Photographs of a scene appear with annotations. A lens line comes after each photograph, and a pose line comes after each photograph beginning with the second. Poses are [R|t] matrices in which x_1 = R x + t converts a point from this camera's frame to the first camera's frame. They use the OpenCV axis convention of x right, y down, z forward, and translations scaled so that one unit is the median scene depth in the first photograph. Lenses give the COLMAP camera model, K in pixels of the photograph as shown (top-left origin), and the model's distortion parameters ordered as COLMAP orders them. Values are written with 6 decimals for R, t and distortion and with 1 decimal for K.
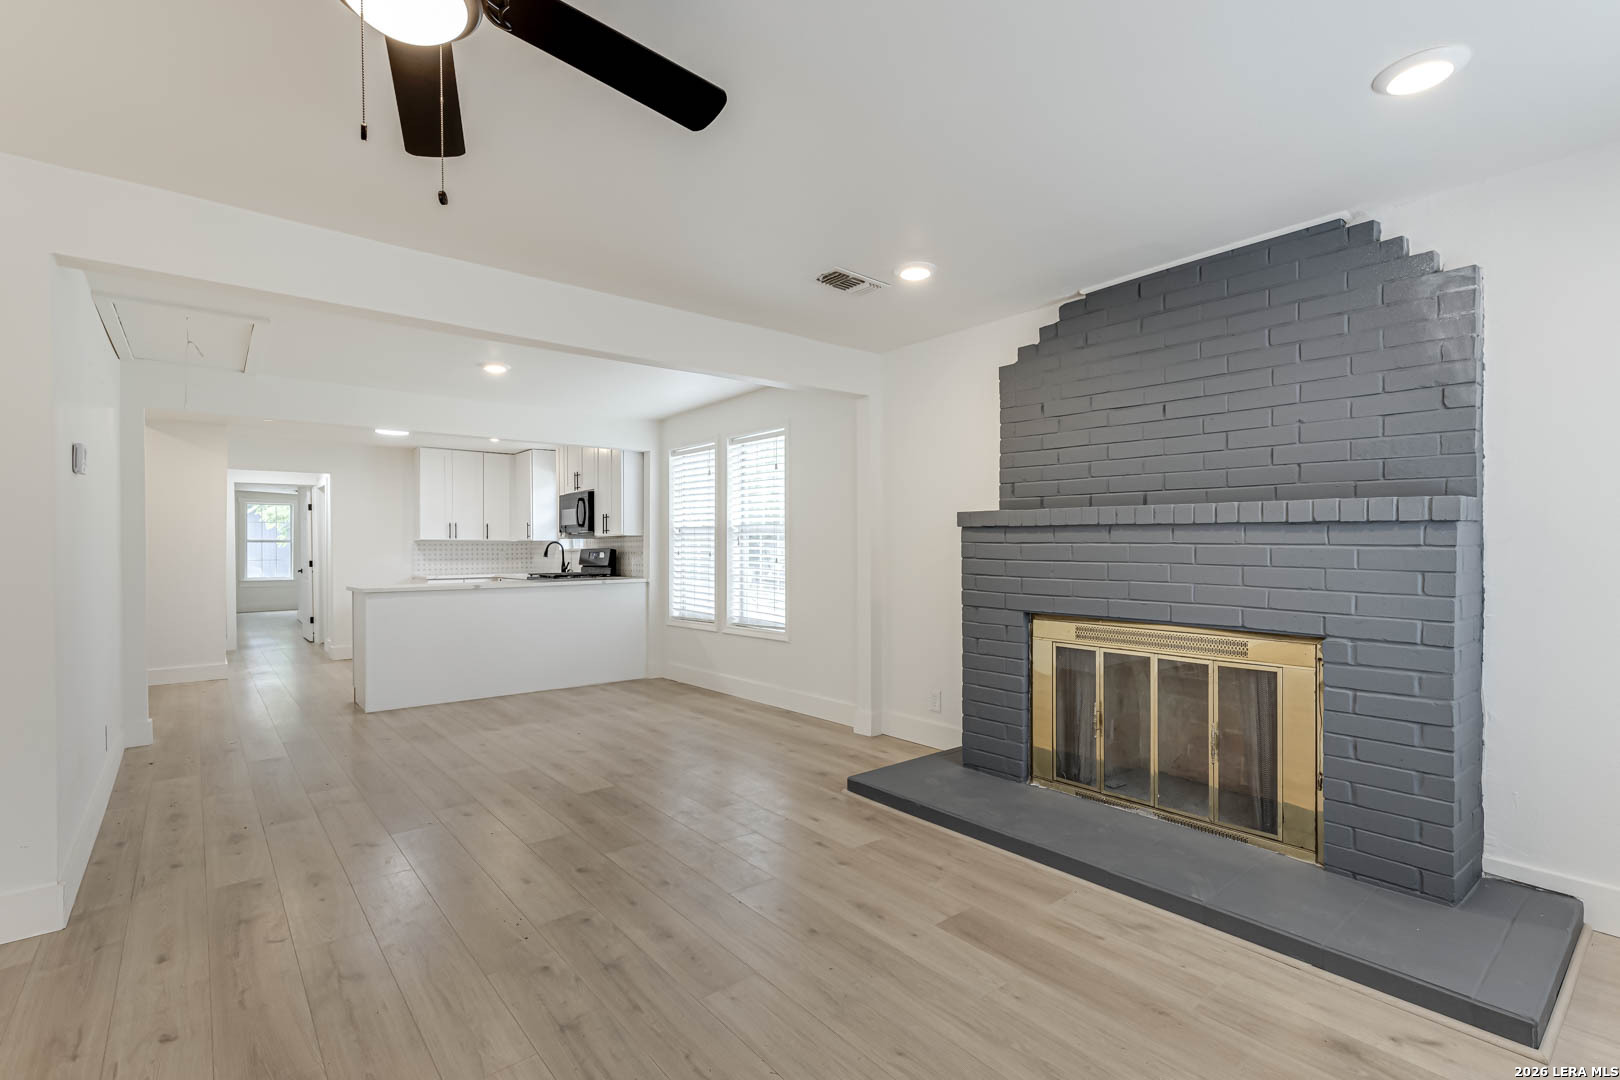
lens RADIAL K [[747.6, 0, 810.9], [0, 747.6, 549.8], [0, 0, 1]] dist [0.010411, 0.000698]
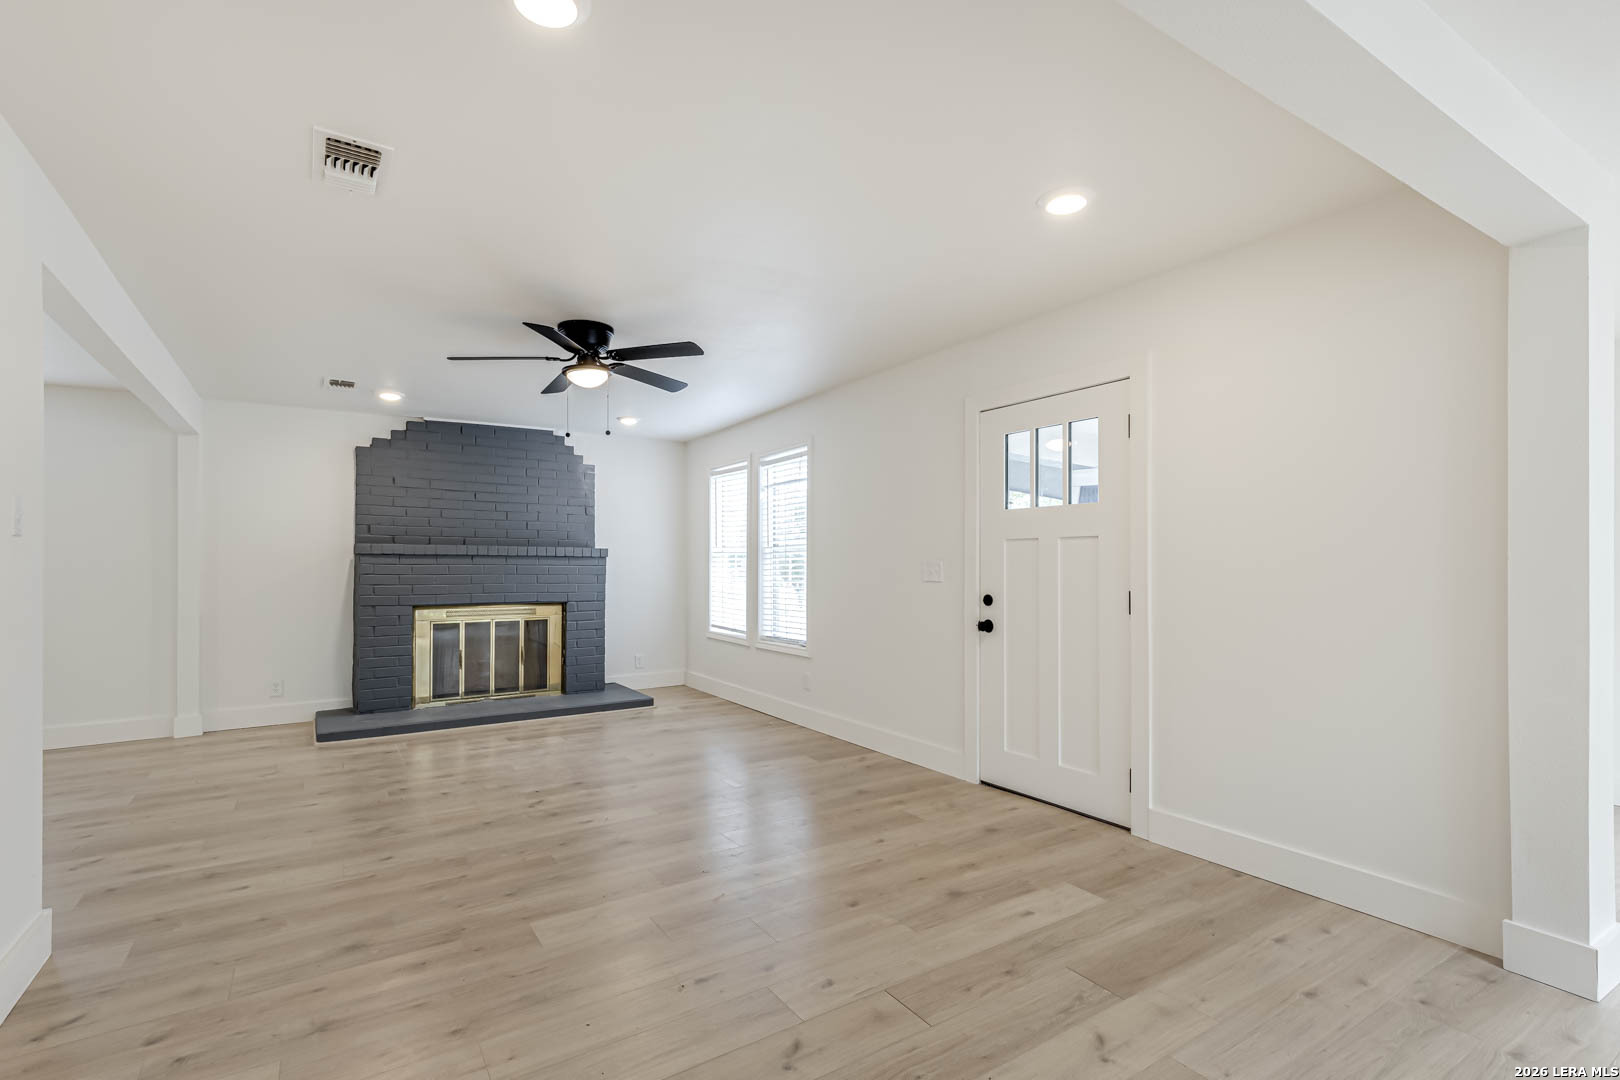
lens RADIAL K [[747.6, 0, 807.2], [0, 747.6, 560.6], [0, 0, 1]] dist [0.010411, 0.000698]
pose [[0.111896, 0.008083, 0.993687, -0.805117], [0.009877, 0.999908, -0.009246, 0.003853], [-0.993671, 0.010849, 0.111806, -0.038811]]
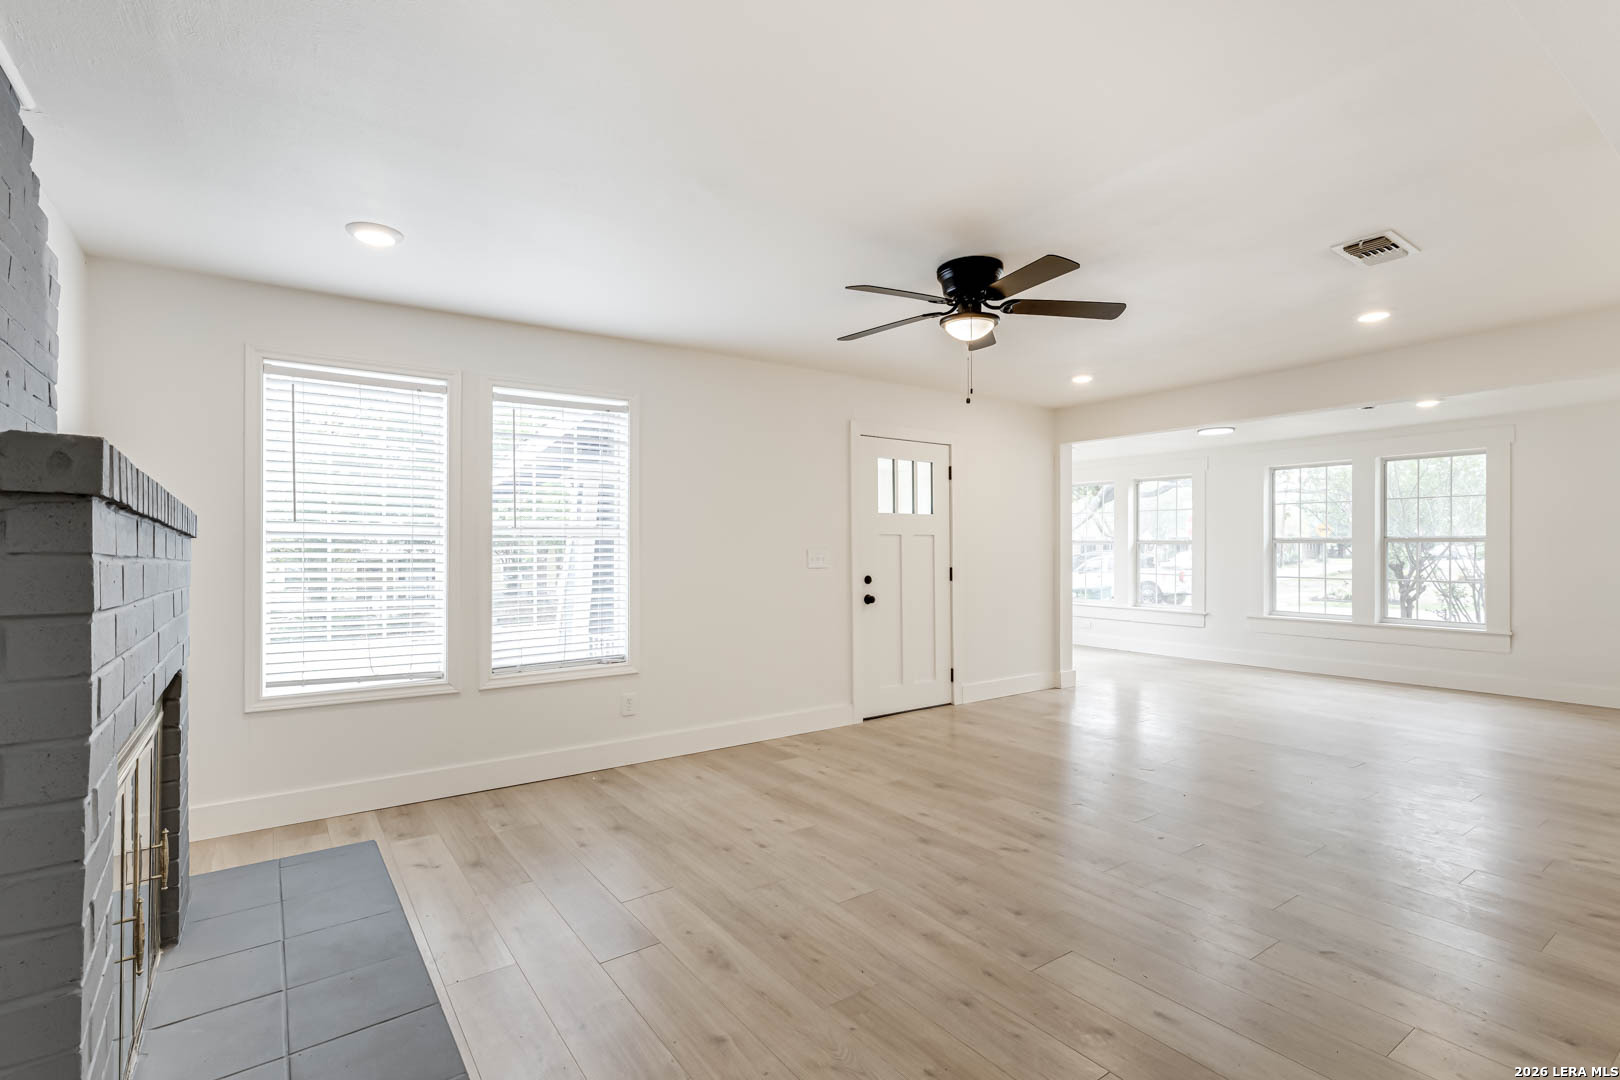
lens RADIAL K [[747.6, 0, 809.4], [0, 747.6, 548.2], [0, 0, 1]] dist [0.010411, 0.000698]
pose [[-0.997624, 0.011357, 0.067946, -0.044070], [0.011735, 0.999918, 0.005160, -0.008749], [-0.067882, 0.005945, -0.997676, 0.840144]]
